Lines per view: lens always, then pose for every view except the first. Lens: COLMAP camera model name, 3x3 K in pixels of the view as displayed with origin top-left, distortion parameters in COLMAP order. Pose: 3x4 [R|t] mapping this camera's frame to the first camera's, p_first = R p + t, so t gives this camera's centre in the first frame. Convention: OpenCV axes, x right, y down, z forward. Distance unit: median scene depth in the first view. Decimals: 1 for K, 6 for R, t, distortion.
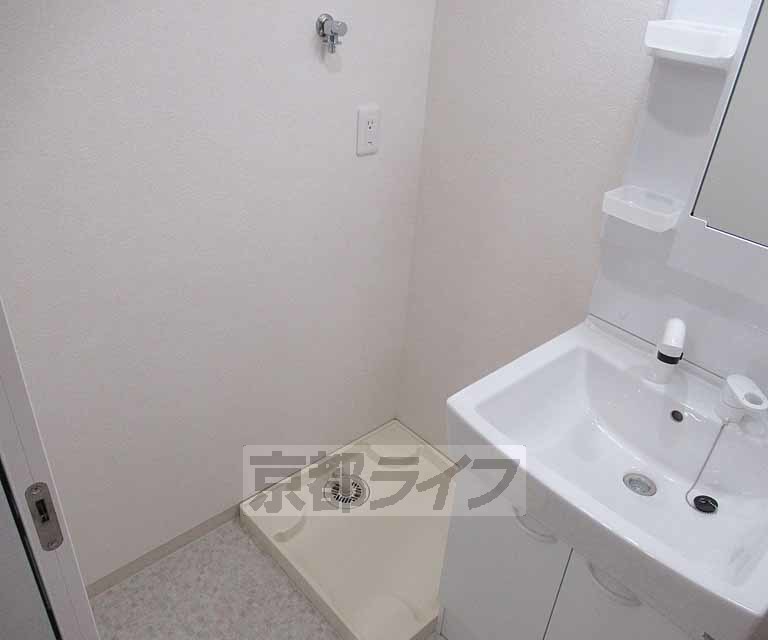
lens RADIAL K [[615.9, 0, 410.5], [0, 615.9, 319.2], [0, 0, 1]] dist [-0.005945, -0.007181]
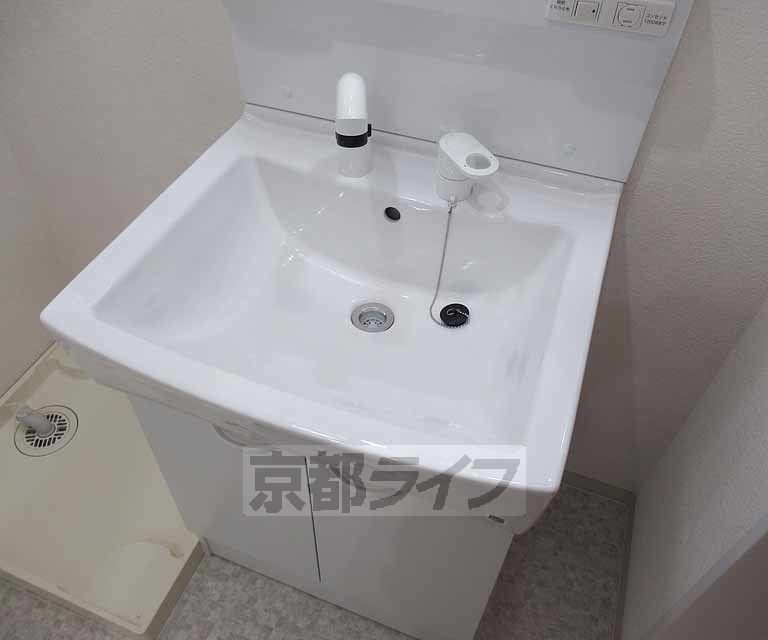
lens RADIAL K [[635.5, 0, 363.8], [0, 635.5, 319.2], [0, 0, 1]] dist [0.003425, 0.001119]
pose [[0.901864, -0.359525, 0.239550, 0.179425], [0.276327, 0.906278, 0.319851, 0.021737], [-0.332093, -0.222268, 0.916685, 0.299669]]
